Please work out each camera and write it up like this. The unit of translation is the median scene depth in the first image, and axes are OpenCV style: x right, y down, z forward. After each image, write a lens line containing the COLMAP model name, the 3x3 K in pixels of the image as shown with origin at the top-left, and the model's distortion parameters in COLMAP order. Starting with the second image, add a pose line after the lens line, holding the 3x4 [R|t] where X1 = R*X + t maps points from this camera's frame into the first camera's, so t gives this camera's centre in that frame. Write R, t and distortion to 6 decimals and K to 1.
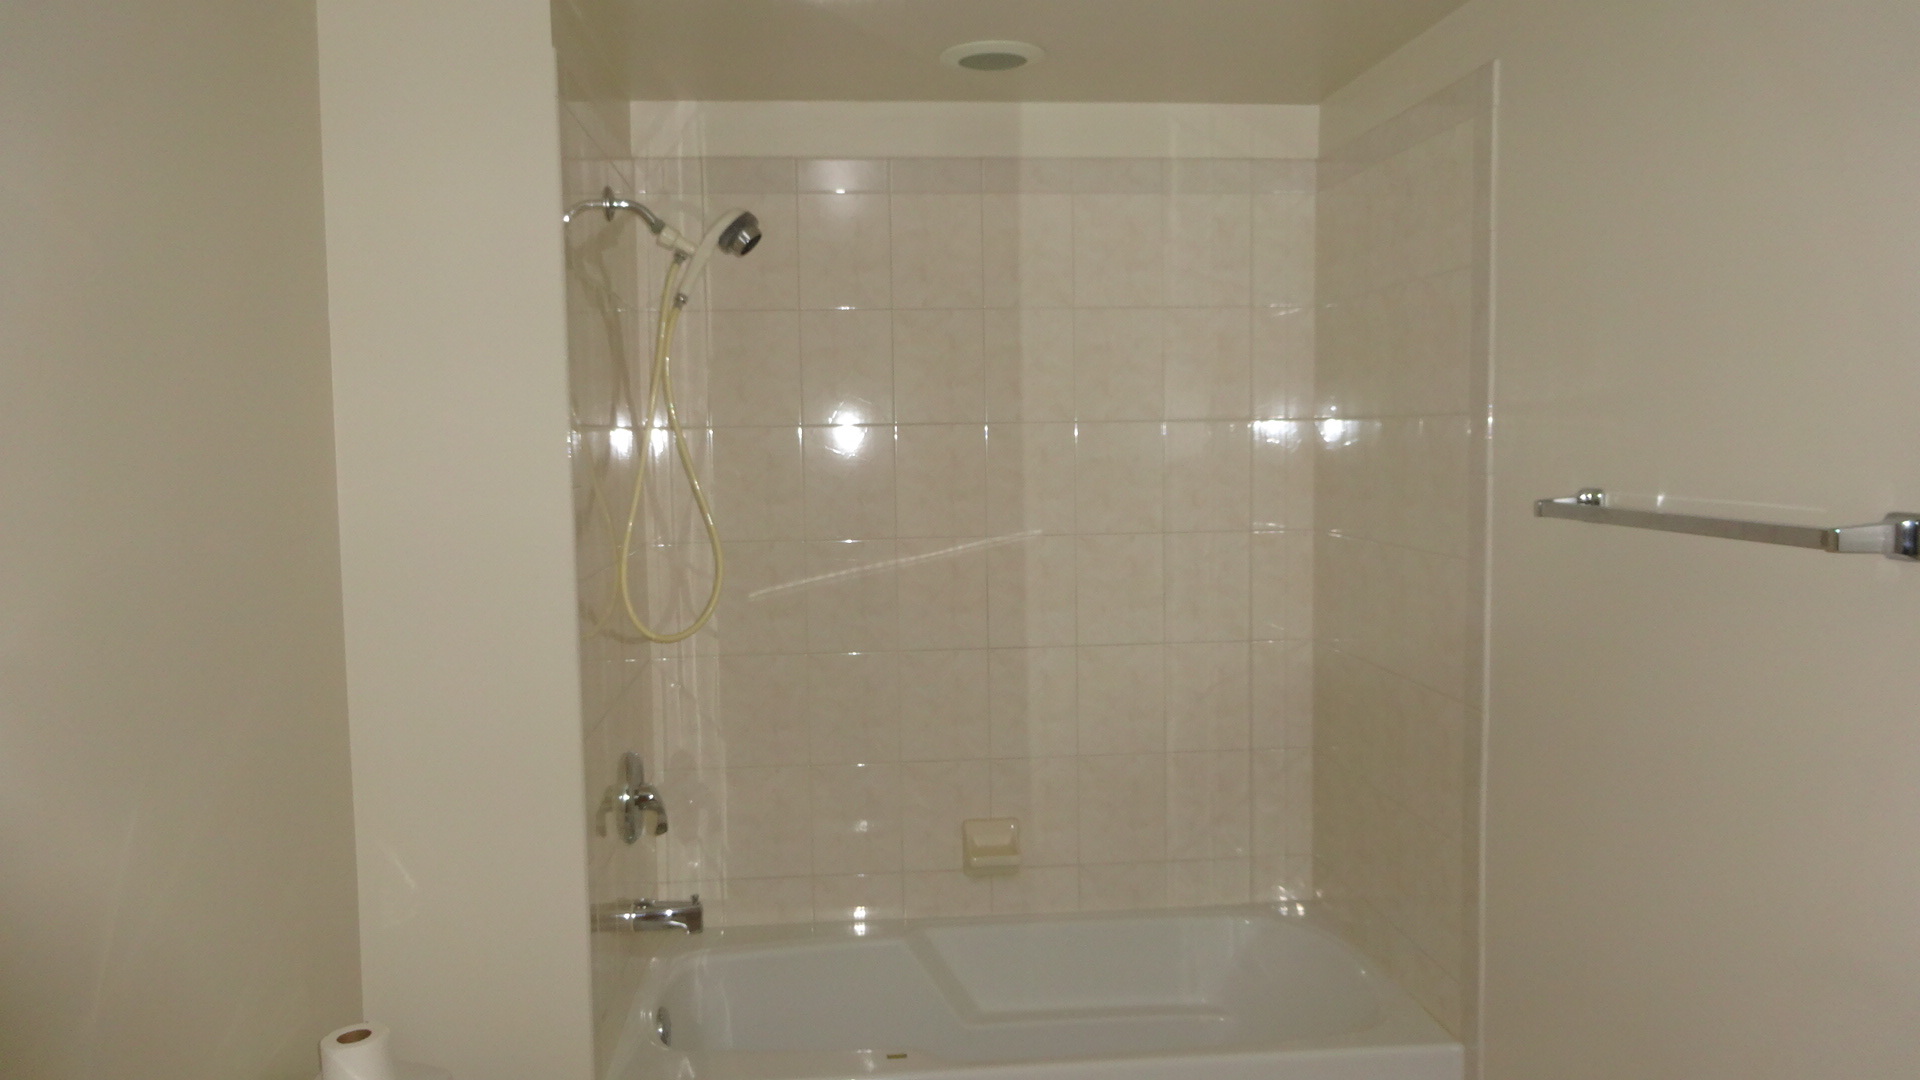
lens RADIAL K [[1415.0, 0, 958.0], [0, 1415.0, 532.8], [0, 0, 1]] dist [0.004497, -0.010778]
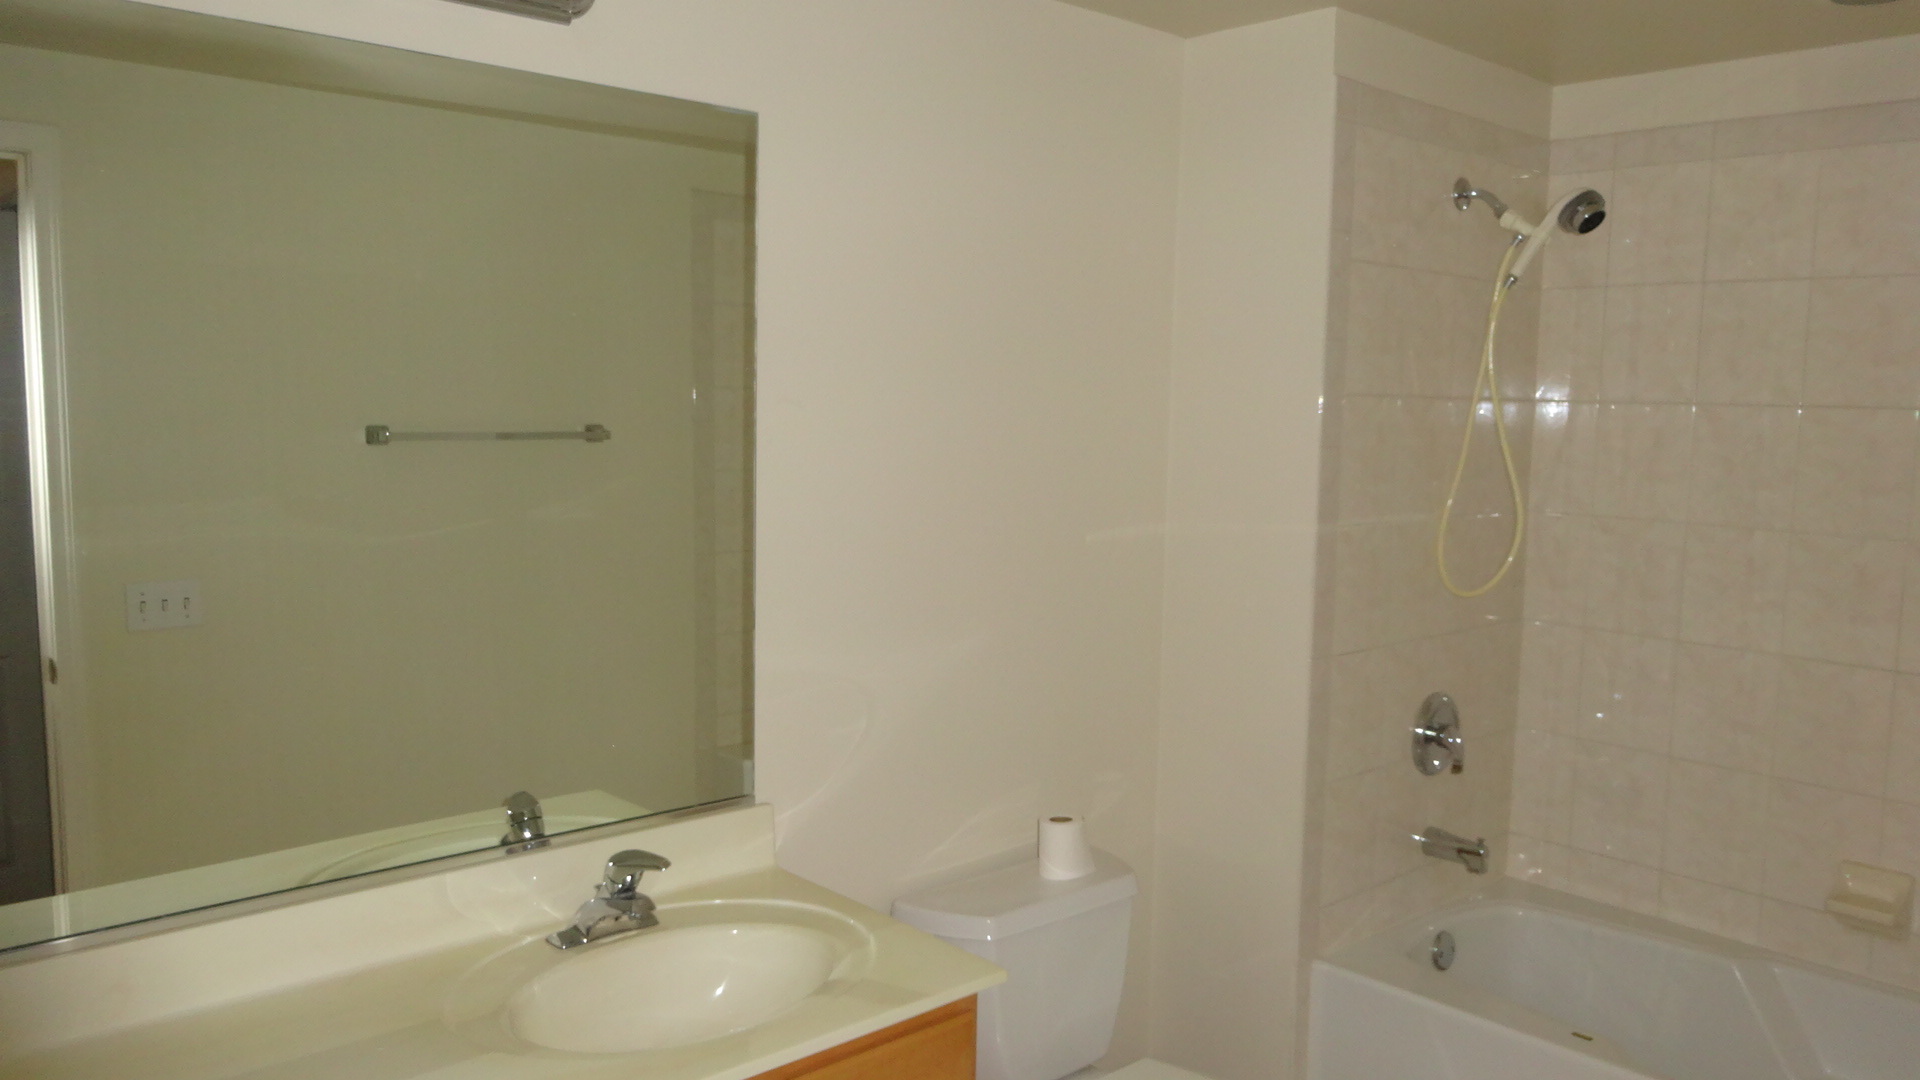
lens RADIAL K [[1415.0, 0, 958.0], [0, 1415.0, 532.8], [0, 0, 1]] dist [0.004497, -0.010778]
pose [[0.602148, 0.105936, -0.791325, 0.412756], [-0.088993, 0.993887, 0.065335, -0.008034], [0.793409, 0.031081, 0.607895, 0.029803]]
